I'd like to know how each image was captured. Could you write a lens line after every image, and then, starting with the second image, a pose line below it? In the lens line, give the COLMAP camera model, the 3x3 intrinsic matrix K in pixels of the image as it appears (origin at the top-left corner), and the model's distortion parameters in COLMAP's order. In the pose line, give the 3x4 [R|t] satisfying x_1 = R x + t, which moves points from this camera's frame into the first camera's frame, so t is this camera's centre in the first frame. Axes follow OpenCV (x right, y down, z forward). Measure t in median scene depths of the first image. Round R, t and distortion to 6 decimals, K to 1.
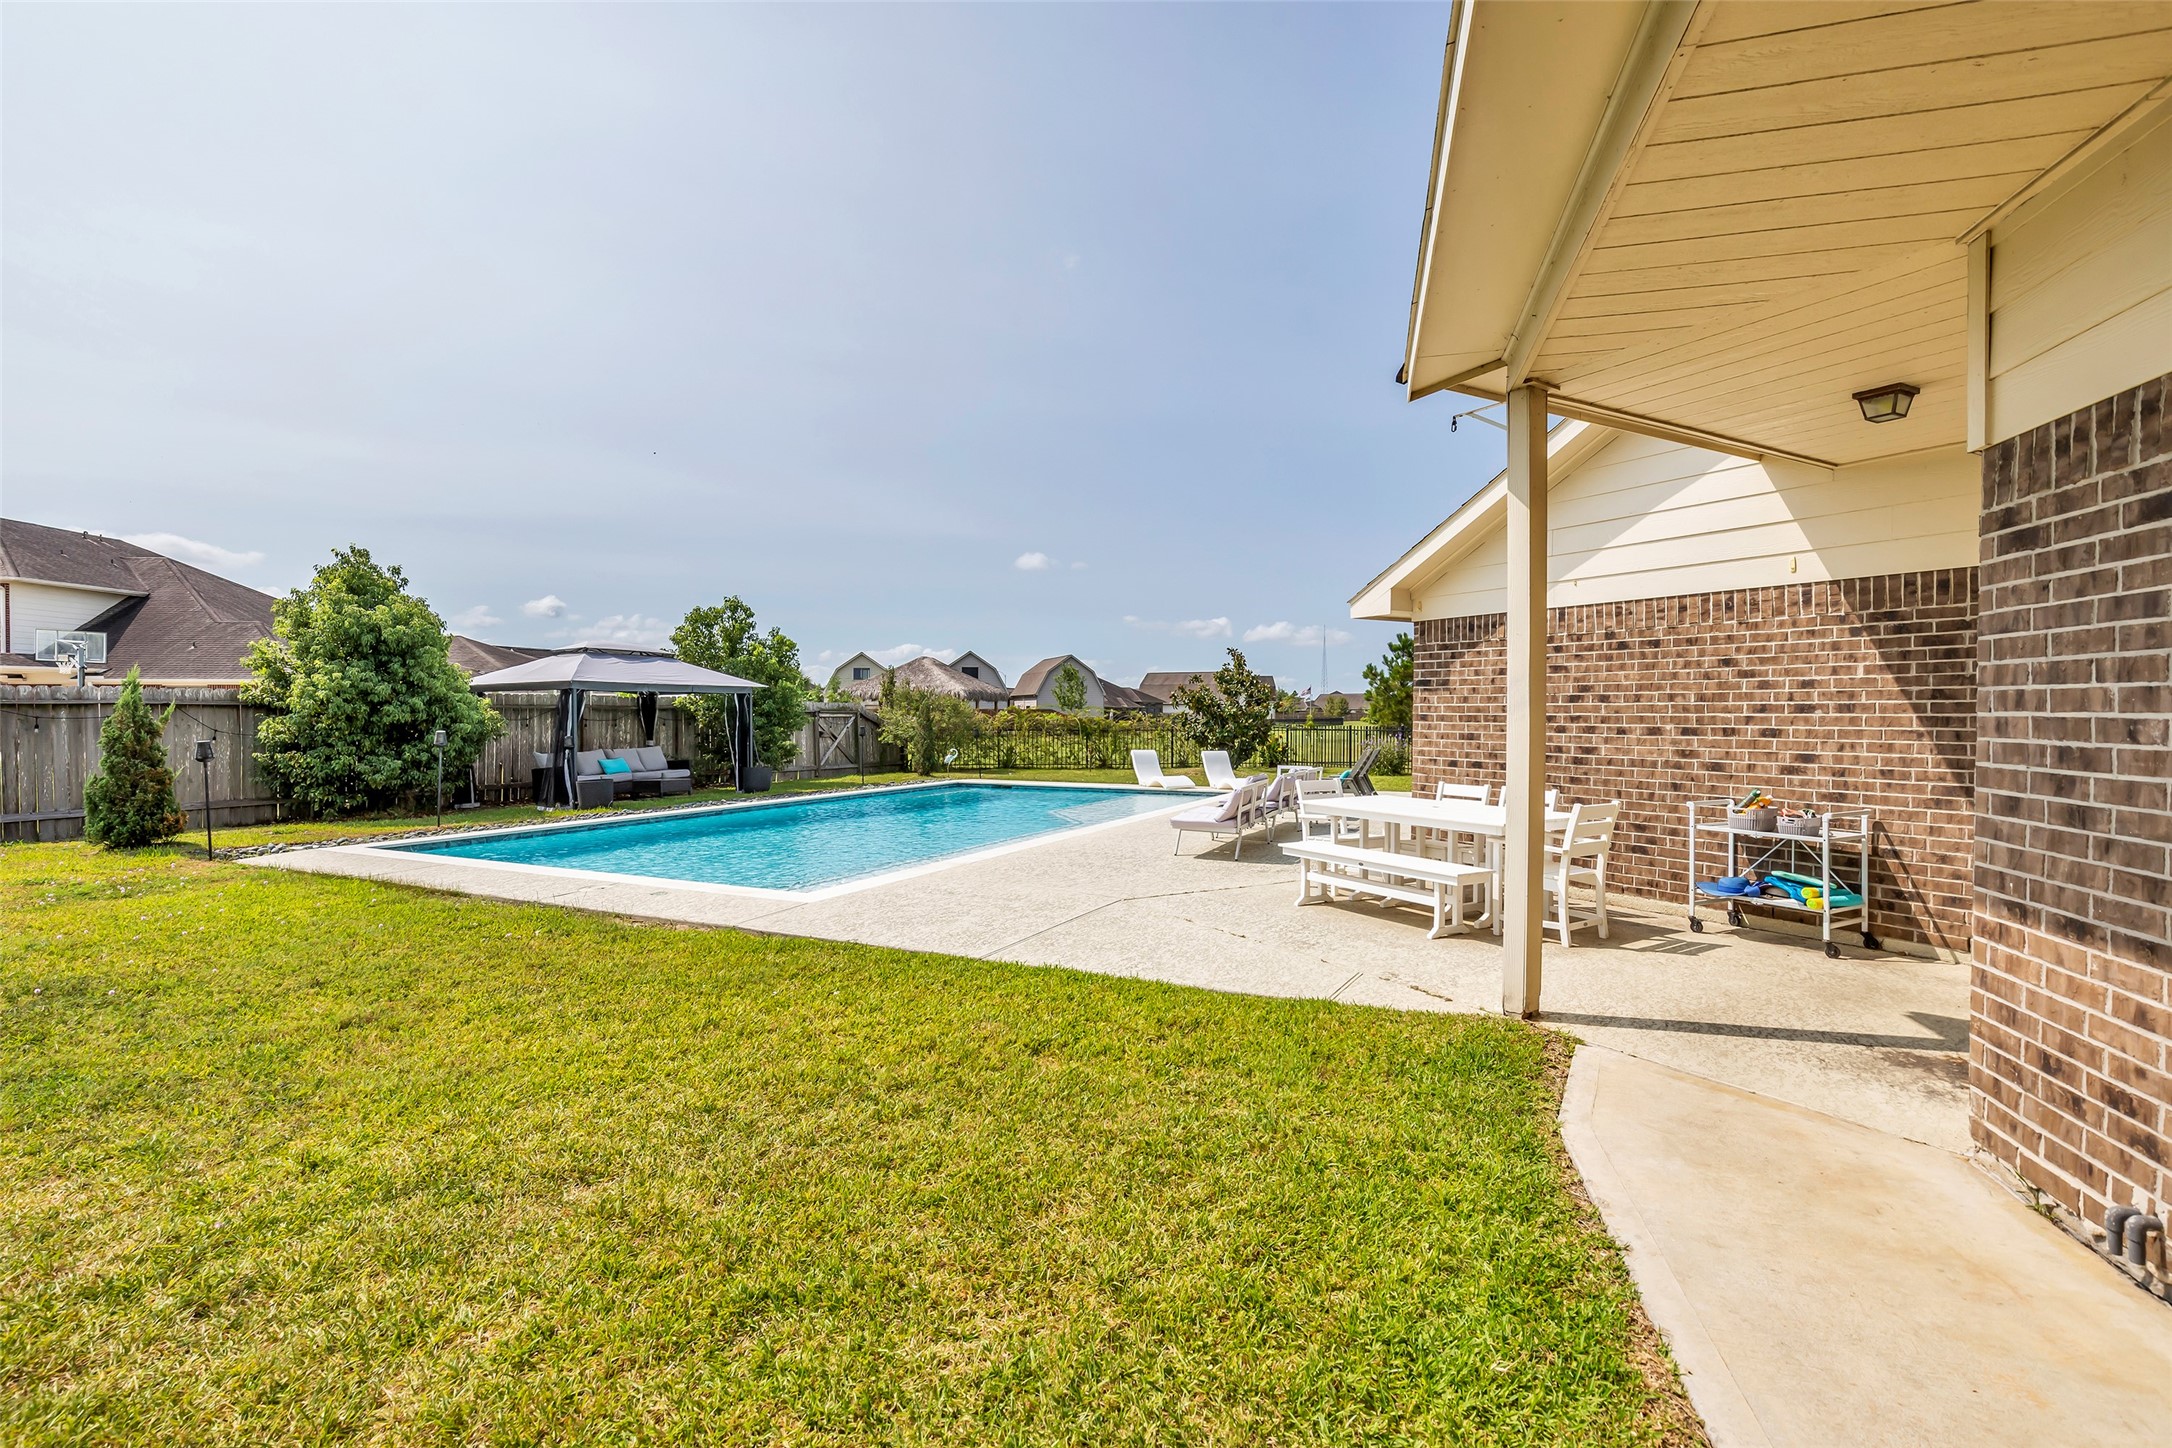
lens RADIAL K [[1004.5, 0, 1105.0], [0, 1004.5, 725.1], [0, 0, 1]] dist [-0.001050, 0.001119]
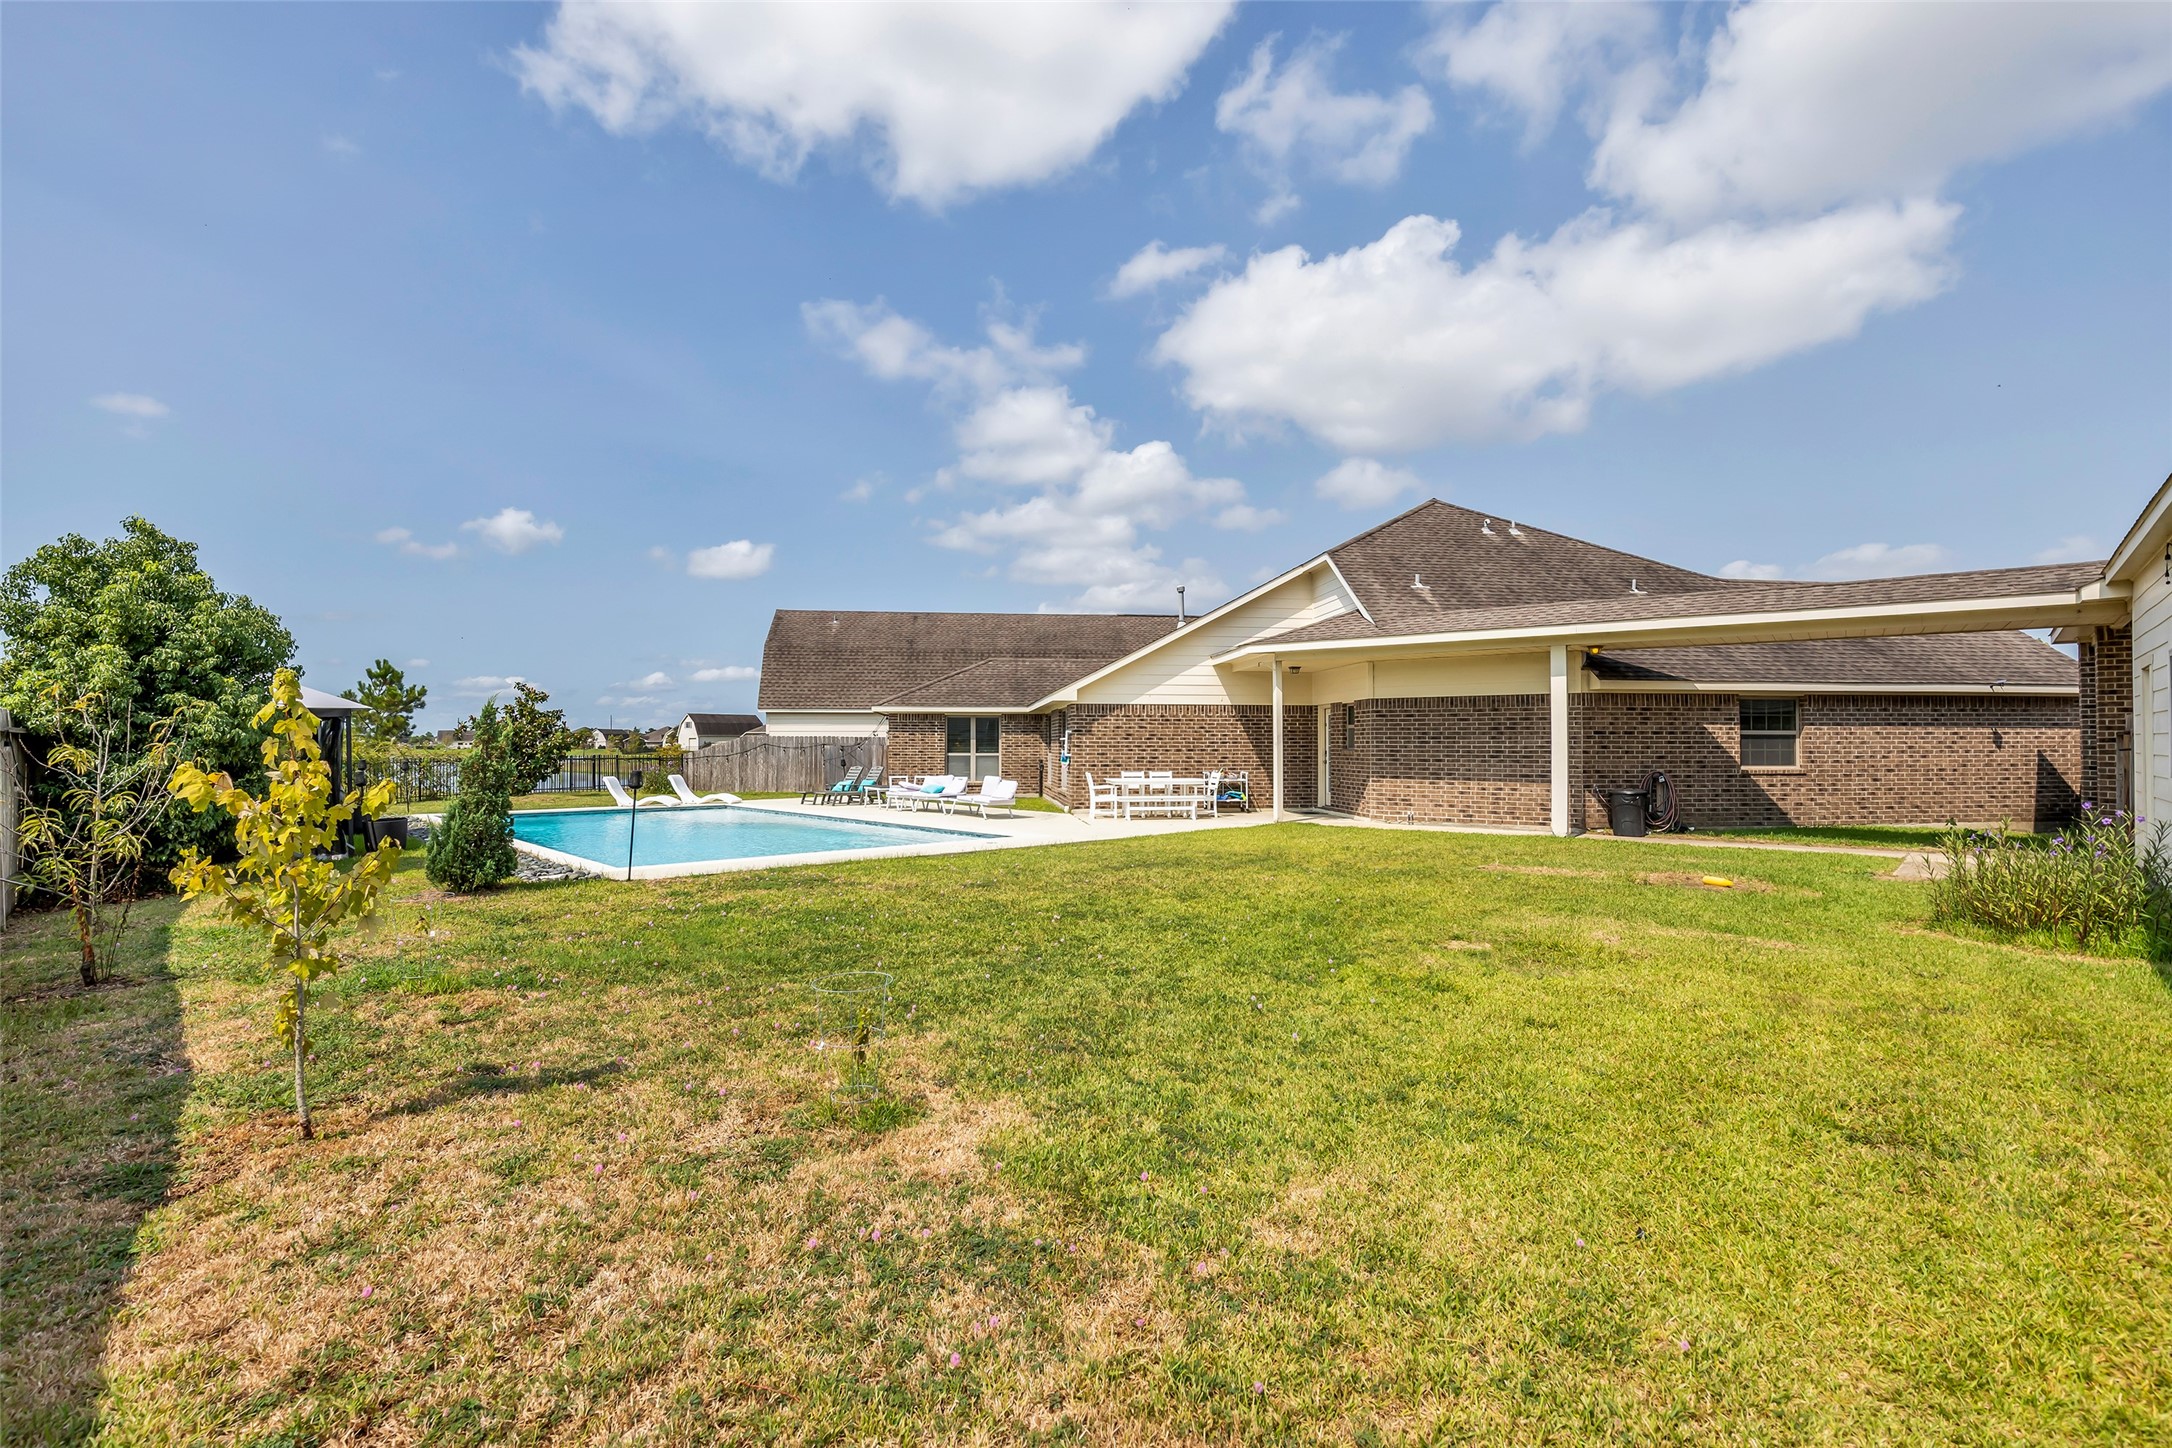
lens RADIAL K [[1004.5, 0, 1095.9], [0, 1004.5, 723.4], [0, 0, 1]] dist [-0.001050, 0.001119]
pose [[0.383751, 0.018569, 0.923250, -0.969035], [0.011361, 0.999627, -0.024827, -0.000704], [-0.923367, 0.020016, 0.383397, 0.047334]]
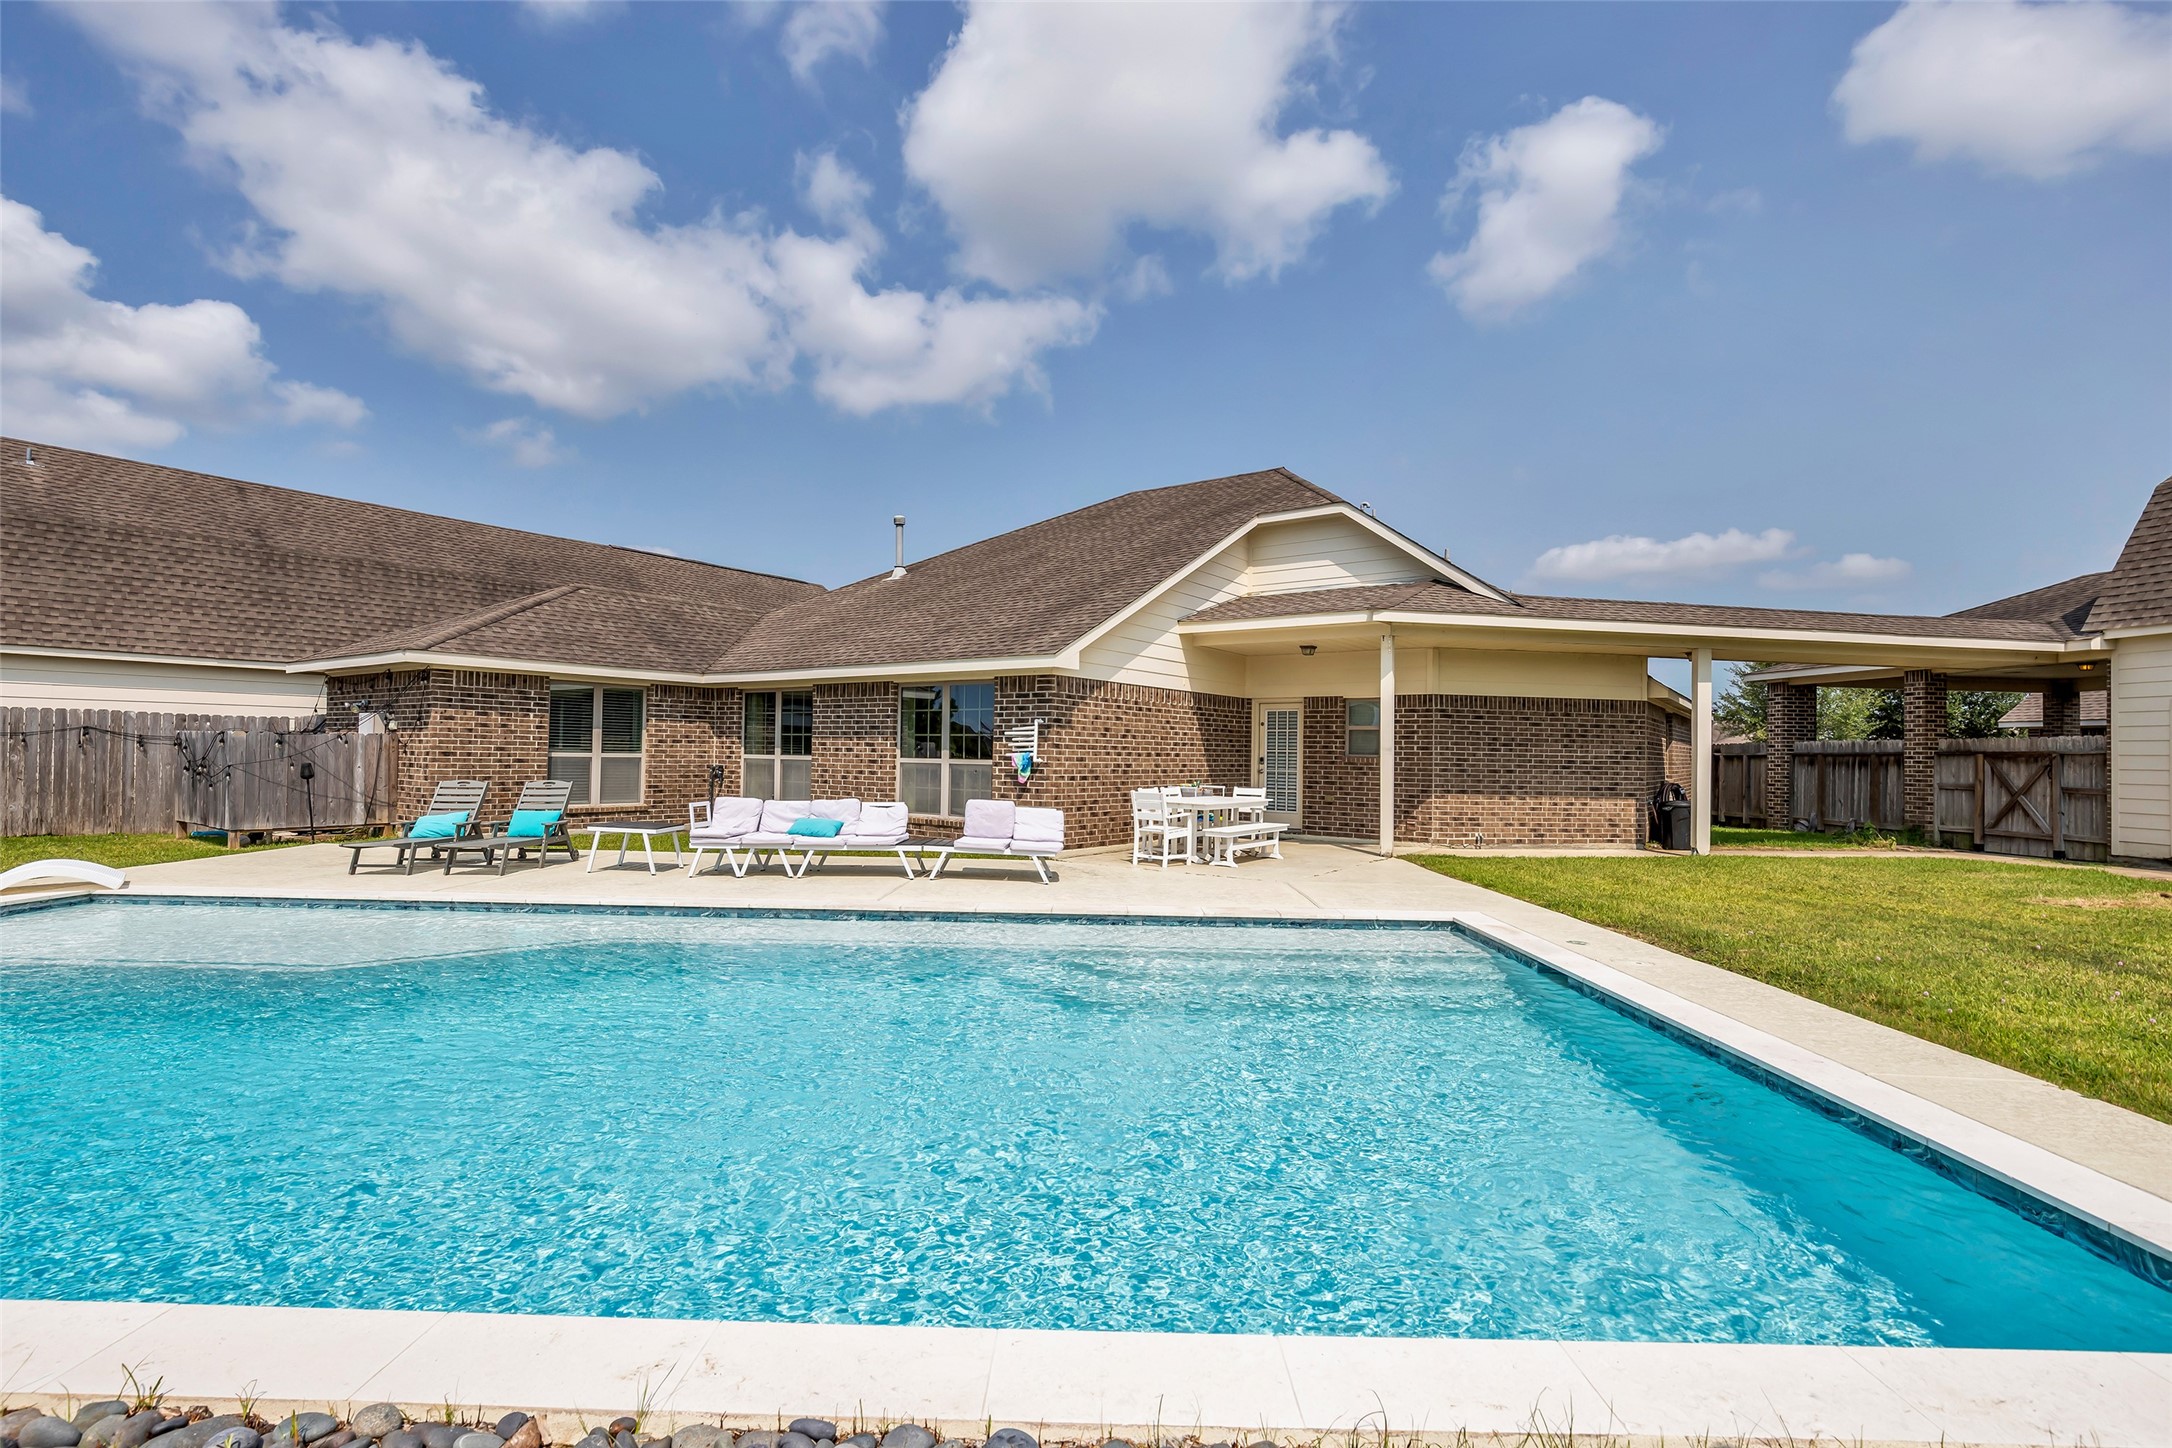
lens RADIAL K [[1004.5, 0, 1090.2], [0, 1004.5, 746.1], [0, 0, 1]] dist [-0.001050, 0.001119]
pose [[-0.407496, -0.006084, 0.913187, -0.520773], [-0.006856, 0.999970, 0.003603, -0.007331], [-0.913181, -0.004793, -0.407526, 0.829464]]
